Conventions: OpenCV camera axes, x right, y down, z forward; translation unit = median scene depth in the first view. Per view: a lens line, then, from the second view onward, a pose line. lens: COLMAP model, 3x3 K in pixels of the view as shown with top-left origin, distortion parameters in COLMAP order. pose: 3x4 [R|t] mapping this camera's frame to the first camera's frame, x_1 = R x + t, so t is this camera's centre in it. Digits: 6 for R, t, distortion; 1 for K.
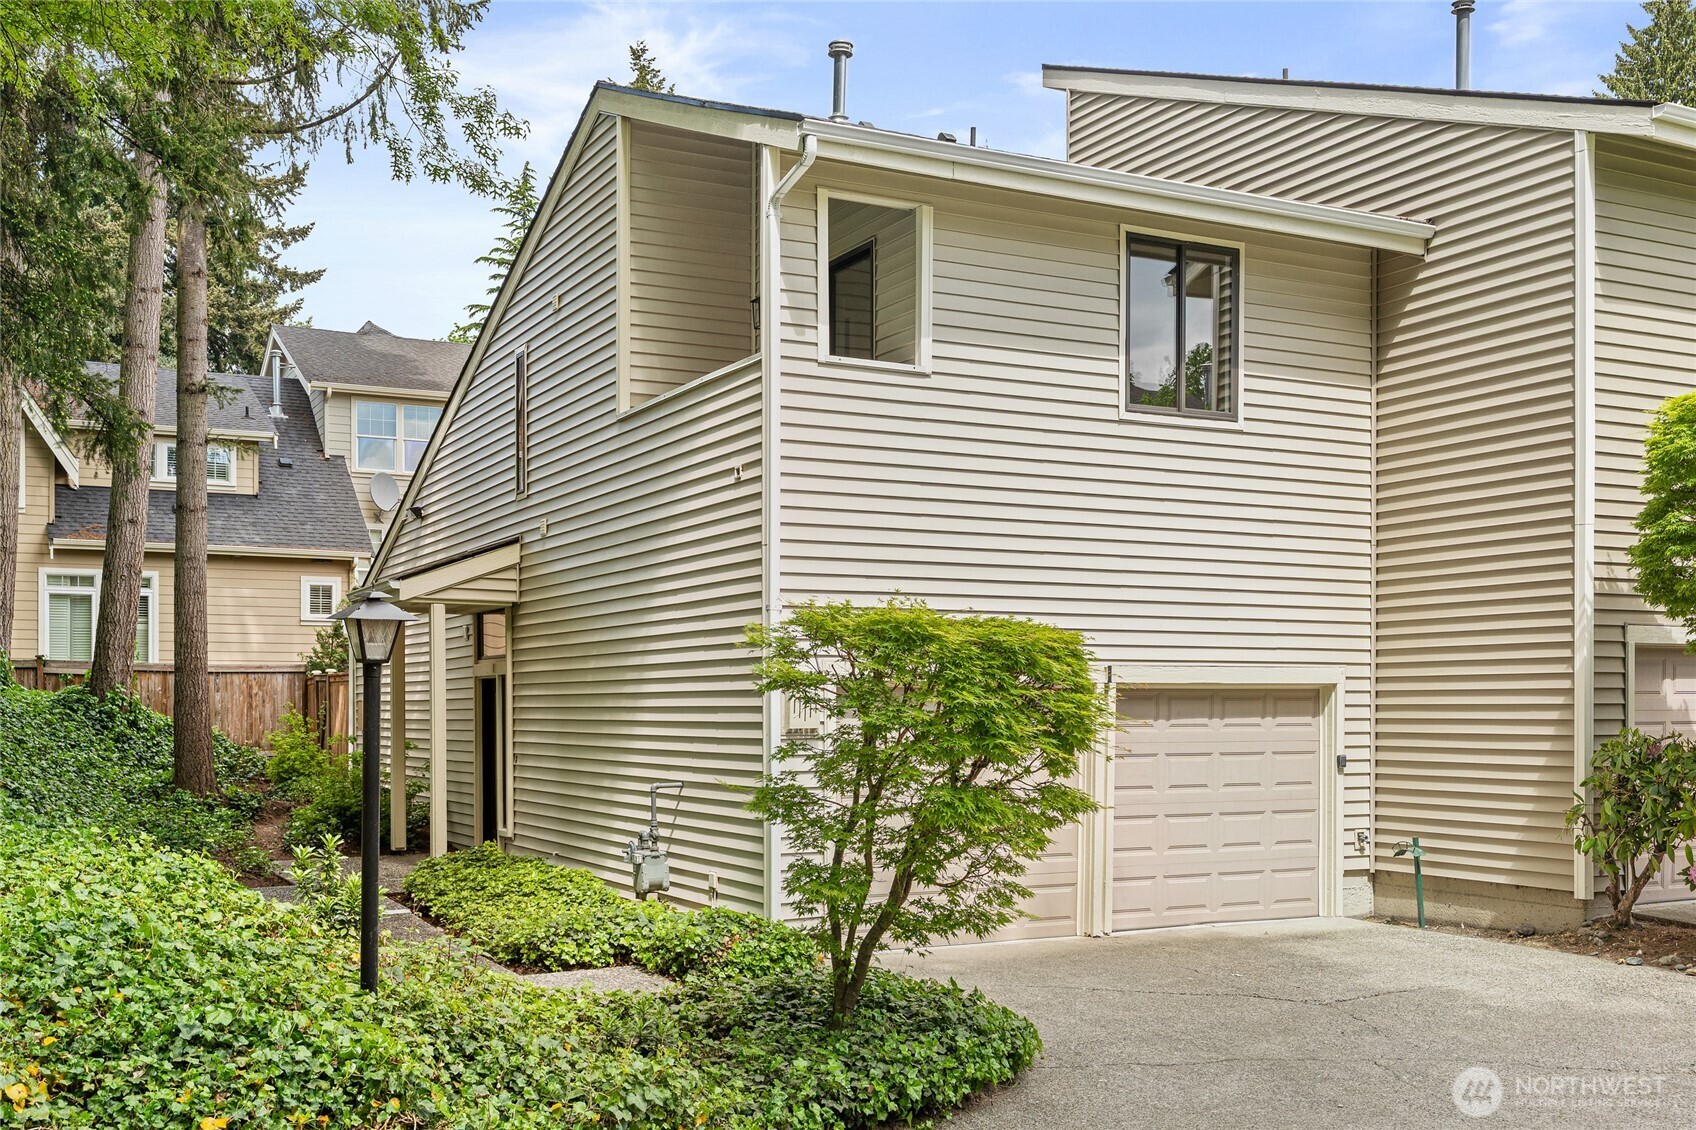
lens RADIAL K [[1724.3, 0, 864.0], [0, 1724.3, 567.7], [0, 0, 1]] dist [-0.010975, 0.000000]
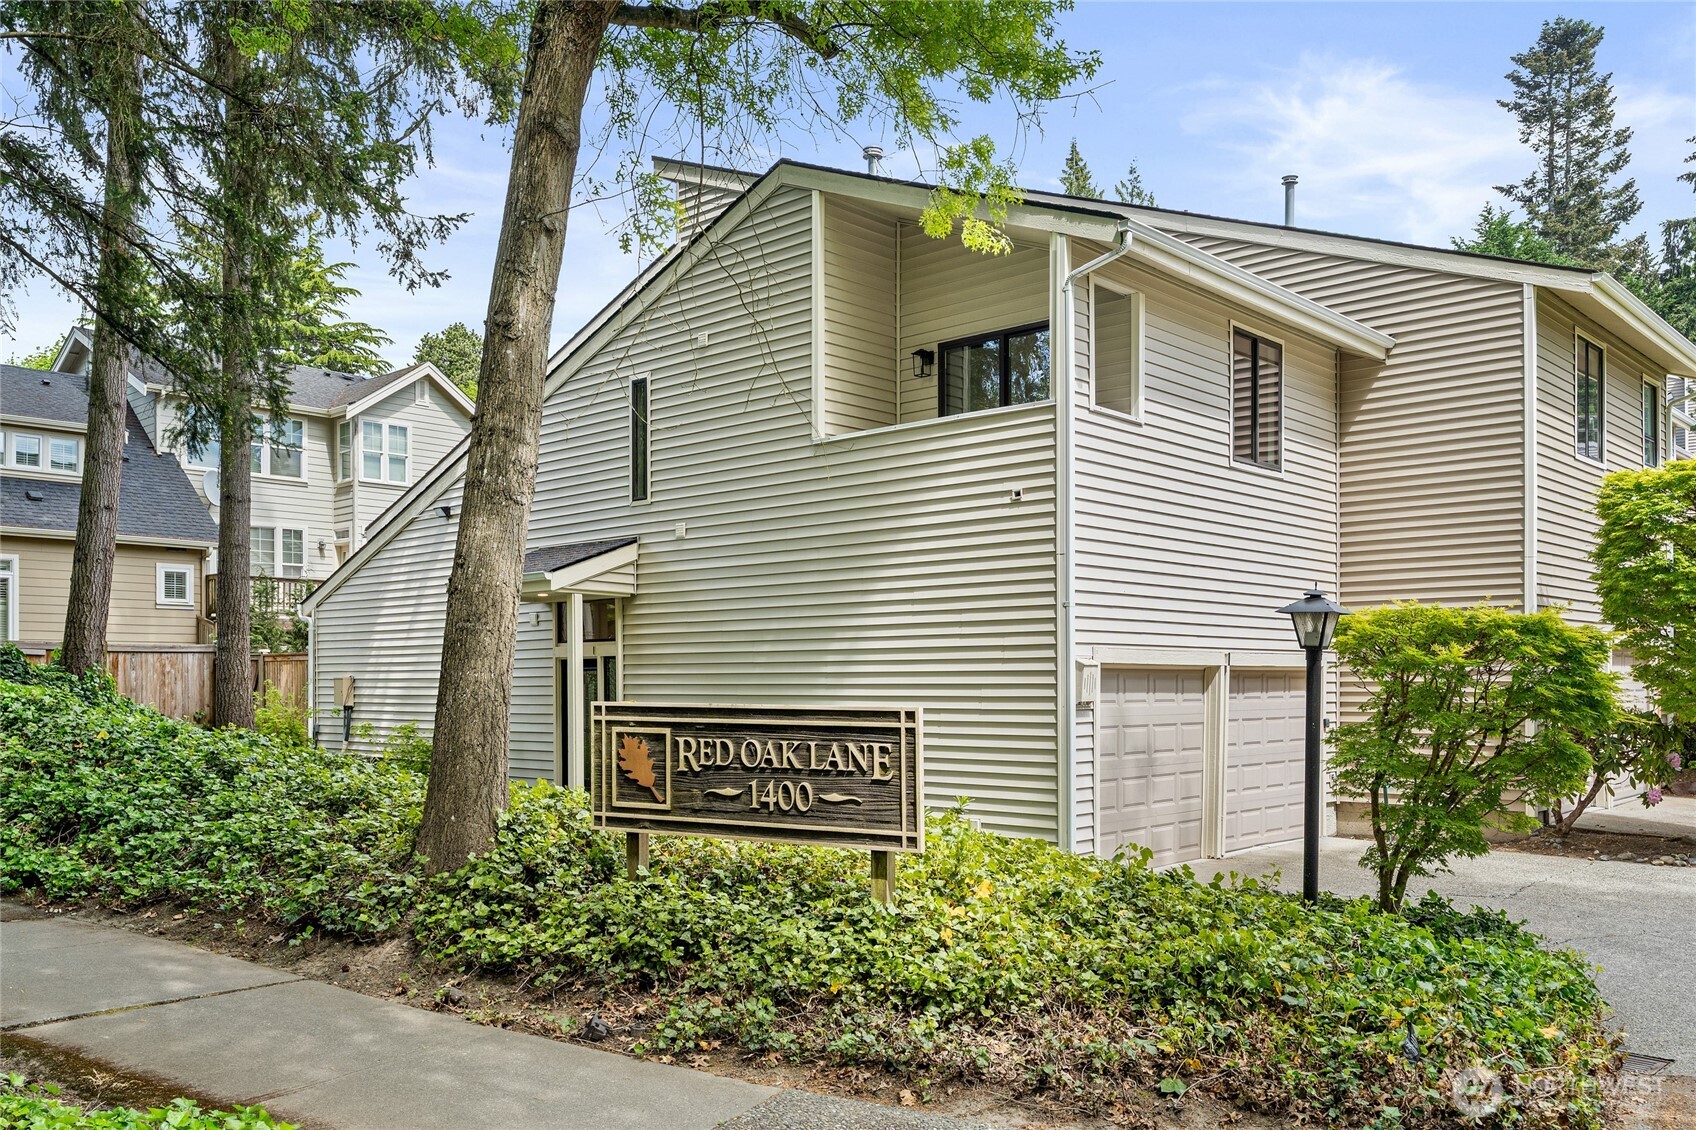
lens RADIAL K [[1374.0, 0, 838.4], [0, 1374.0, 562.8], [0, 0, 1]] dist [-0.010569, 0.003028]
pose [[0.942093, 0.028178, 0.334166, -0.460839], [-0.025985, 0.999601, -0.011033, 0.006880], [-0.334344, 0.001711, 0.942450, 0.100366]]
